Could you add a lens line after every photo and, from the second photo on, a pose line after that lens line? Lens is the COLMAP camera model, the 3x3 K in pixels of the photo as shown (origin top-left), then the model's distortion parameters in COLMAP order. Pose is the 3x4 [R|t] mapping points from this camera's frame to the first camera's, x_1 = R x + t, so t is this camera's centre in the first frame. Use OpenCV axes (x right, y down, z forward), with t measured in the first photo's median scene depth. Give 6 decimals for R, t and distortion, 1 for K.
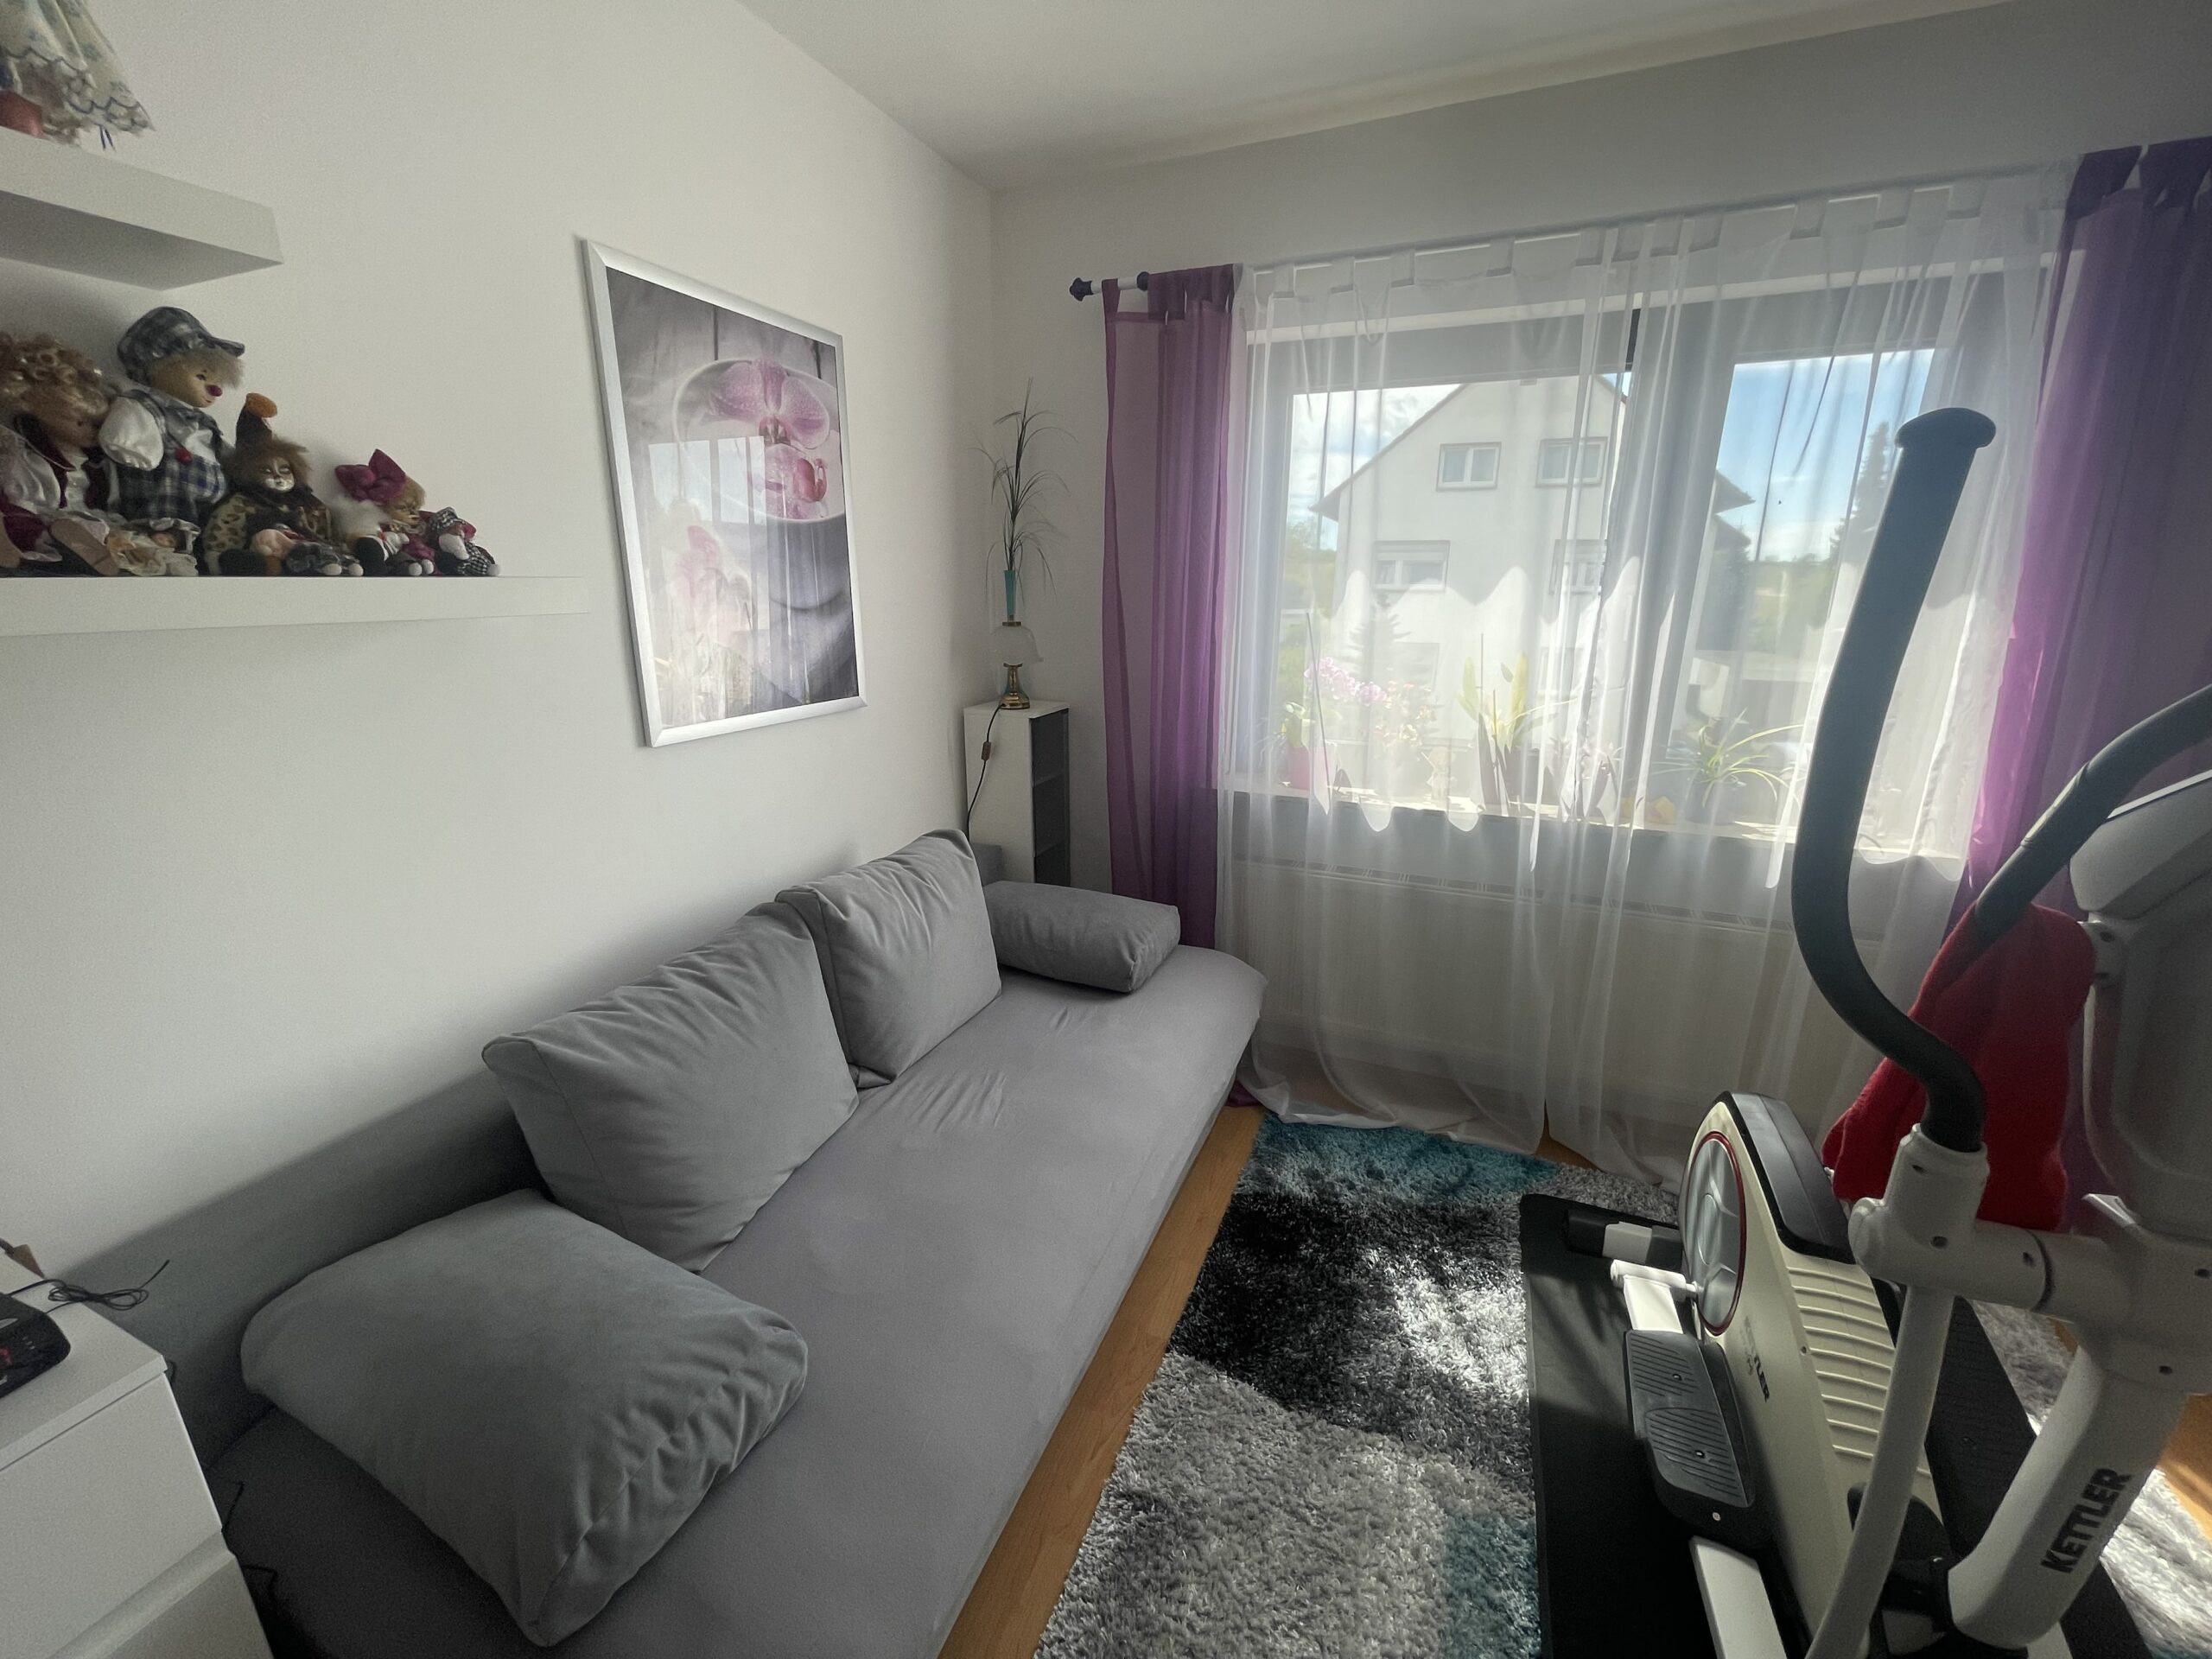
lens RADIAL K [[890.3, 0, 1104.7], [0, 890.3, 824.7], [0, 0, 1]] dist [-0.012609, 0.006197]
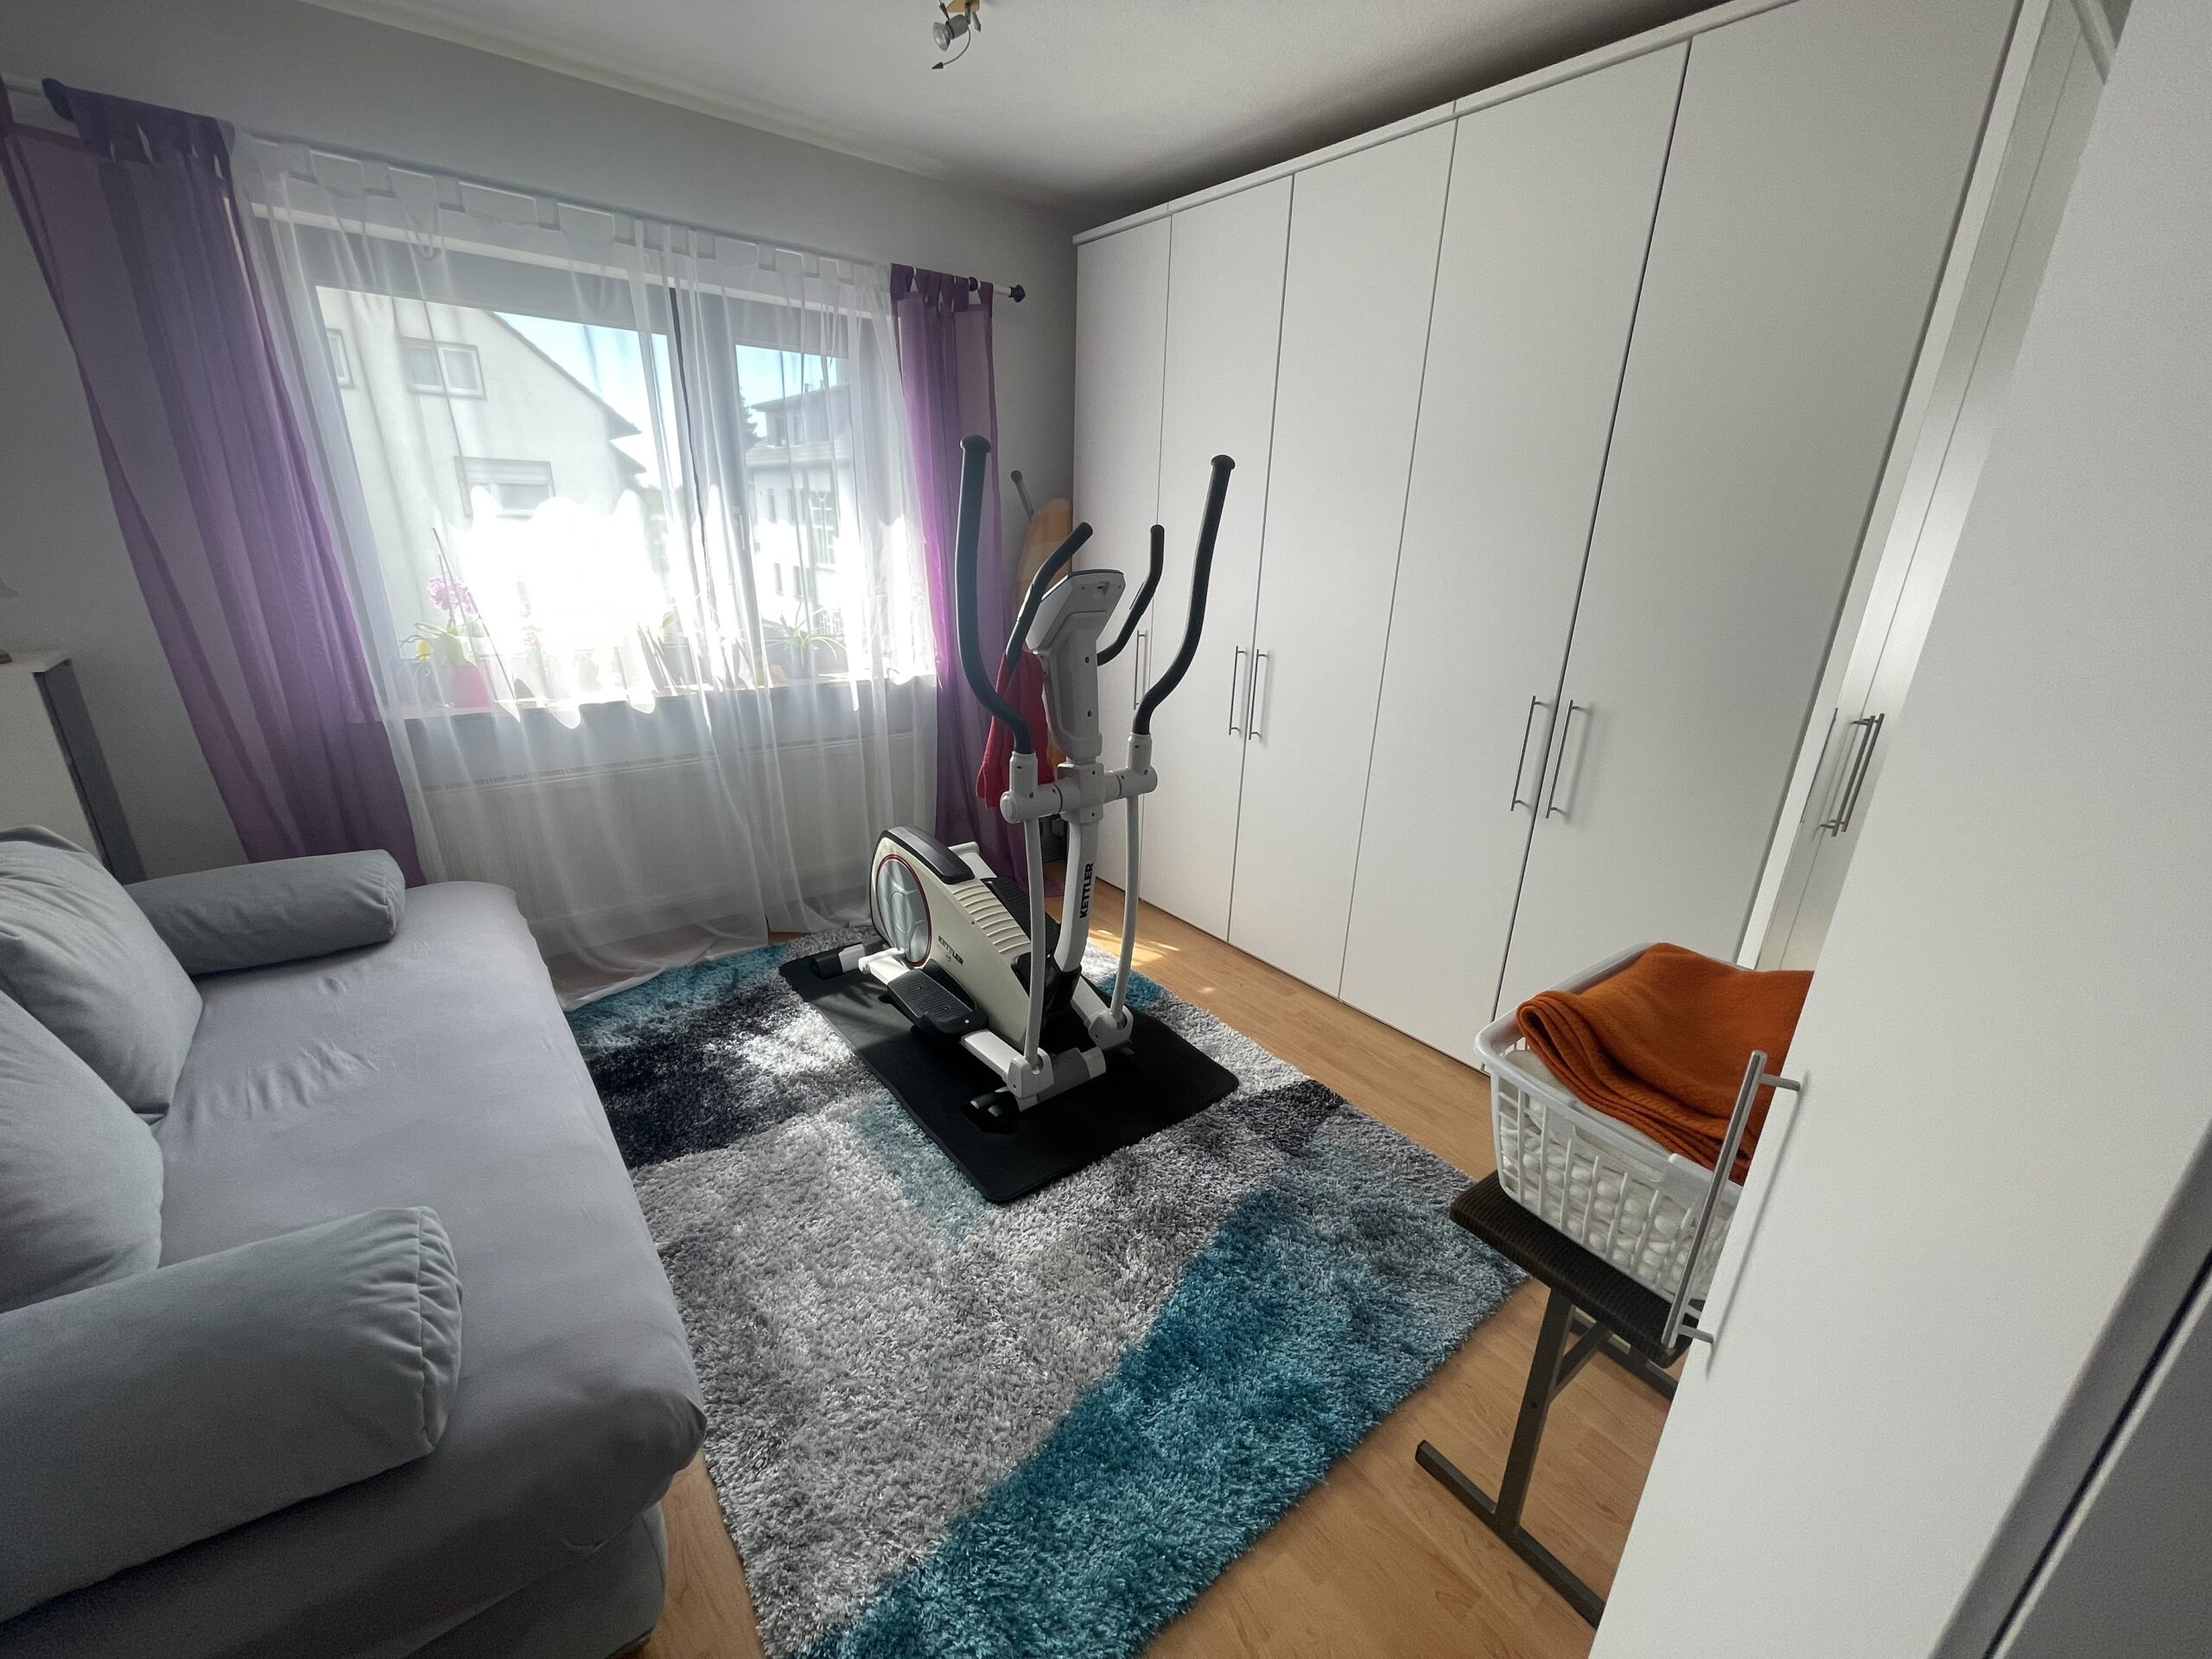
lens RADIAL K [[885.1, 0, 1106.0], [0, 885.1, 829.5], [0, 0, 1]] dist [0.001558, 0.000104]
pose [[0.477452, -0.277444, 0.833706, -0.393880], [0.207202, 0.957632, 0.200022, 0.052280], [-0.853878, 0.077245, 0.514710, -0.155742]]
